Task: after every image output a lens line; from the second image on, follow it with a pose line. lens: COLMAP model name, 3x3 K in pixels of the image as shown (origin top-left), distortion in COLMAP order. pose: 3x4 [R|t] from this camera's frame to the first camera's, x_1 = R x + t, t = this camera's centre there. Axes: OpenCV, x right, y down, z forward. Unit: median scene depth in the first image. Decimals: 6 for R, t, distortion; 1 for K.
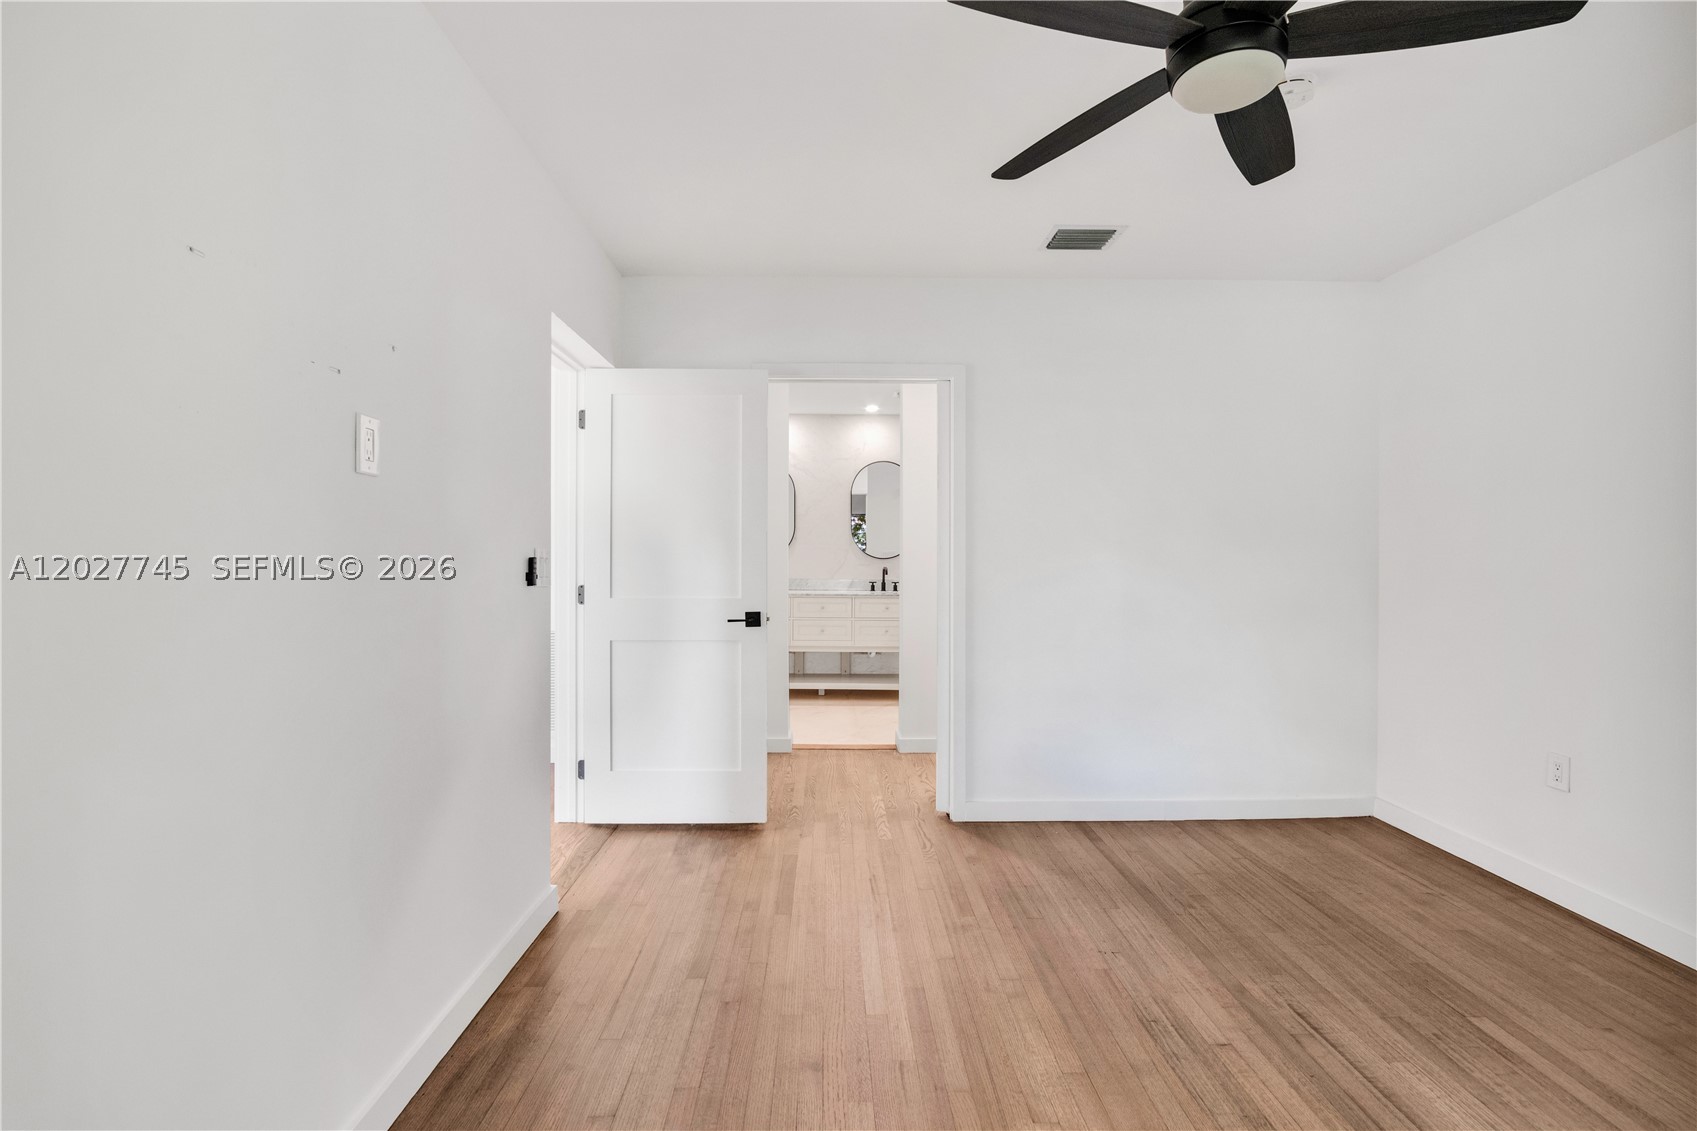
lens RADIAL K [[806.2, 0, 854.8], [0, 806.2, 566.2], [0, 0, 1]] dist [-0.024942, 0.001009]
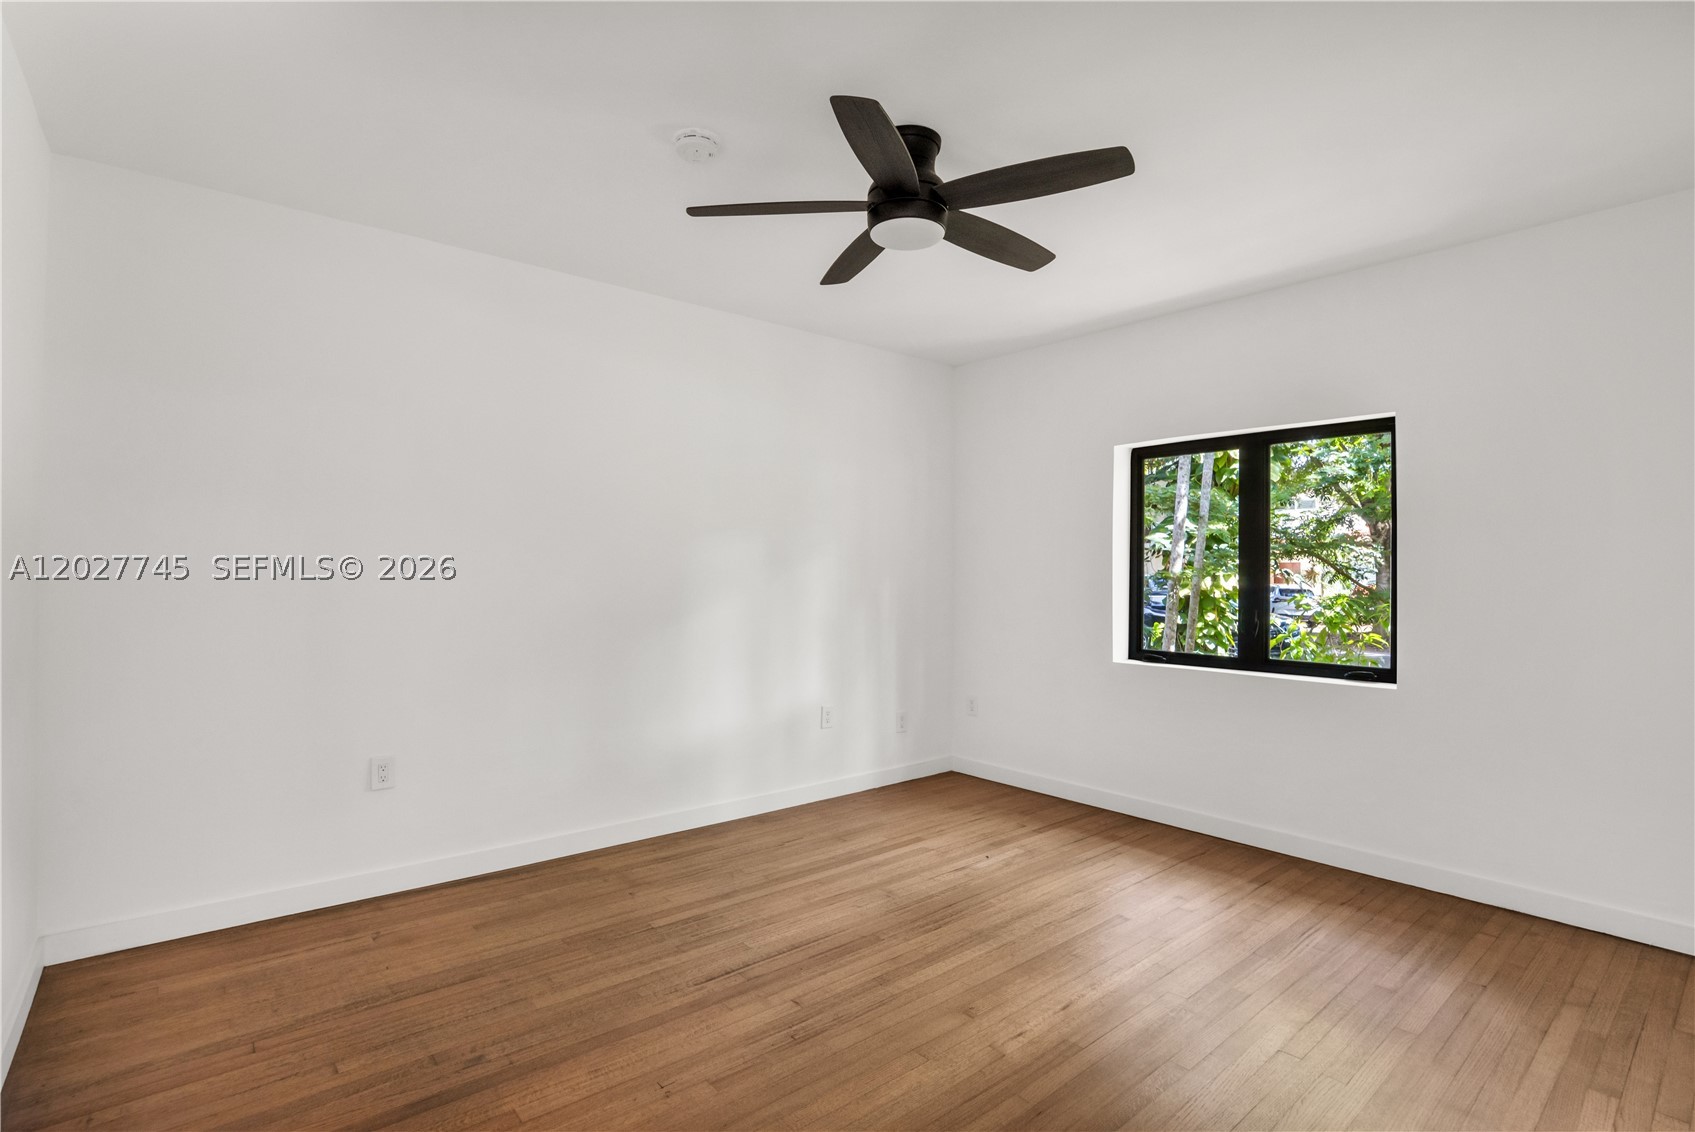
lens RADIAL K [[801.8, 0, 847.5], [0, 801.8, 566.0], [0, 0, 1]] dist [-0.002971, -0.000671]
pose [[-0.619790, 0.002050, 0.784765, -0.346693], [-0.006295, 0.999951, -0.007584, -0.012945], [-0.784743, -0.009640, -0.619747, 1.180717]]
